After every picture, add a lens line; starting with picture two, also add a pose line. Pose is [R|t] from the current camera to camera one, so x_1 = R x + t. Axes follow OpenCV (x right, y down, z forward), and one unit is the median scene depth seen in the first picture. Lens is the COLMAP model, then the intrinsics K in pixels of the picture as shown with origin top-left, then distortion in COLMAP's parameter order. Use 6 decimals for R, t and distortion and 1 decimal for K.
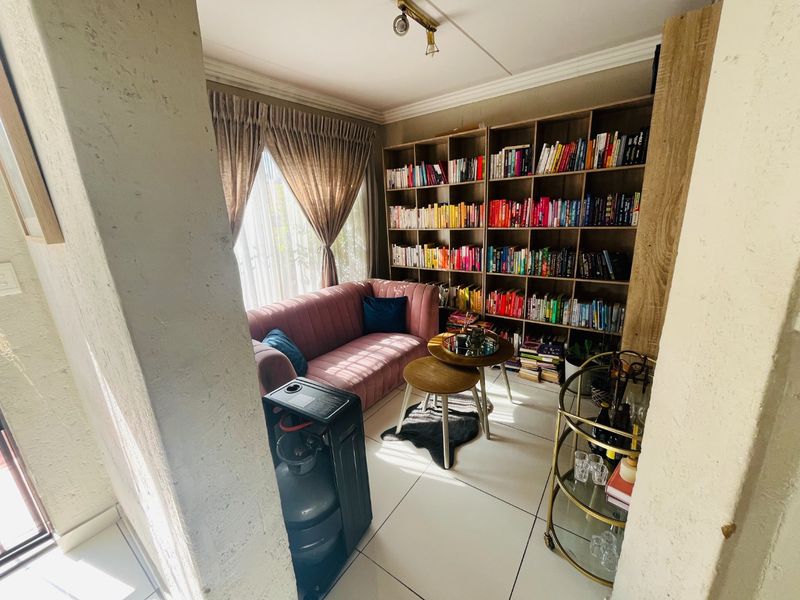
lens RADIAL K [[325.6, 0, 399.3], [0, 325.6, 301.6], [0, 0, 1]] dist [0.003421, 0.000320]
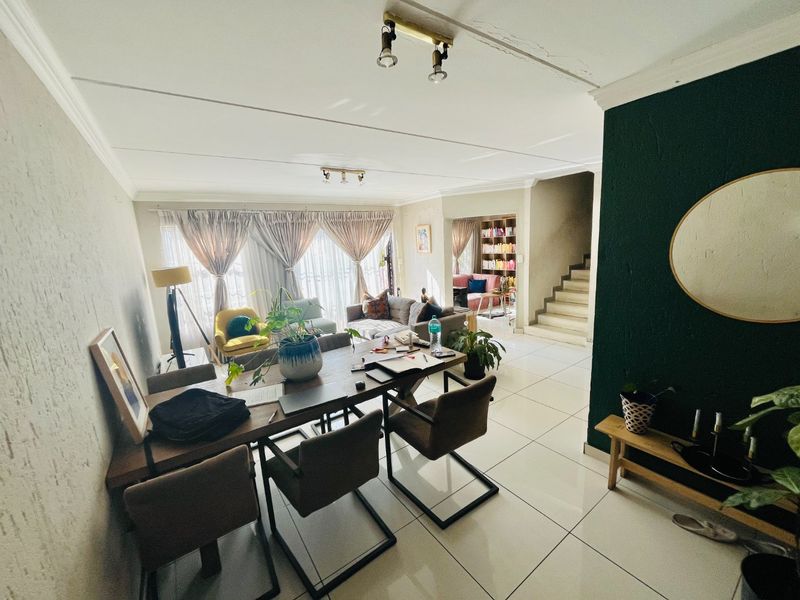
lens RADIAL K [[325.6, 0, 395.5], [0, 325.6, 302.3], [0, 0, 1]] dist [0.003421, 0.000320]
pose [[0.943524, 0.054102, -0.326858, 0.183541], [-0.081731, 0.994095, -0.071385, 0.382623], [0.321066, 0.094068, 0.942374, -1.525170]]
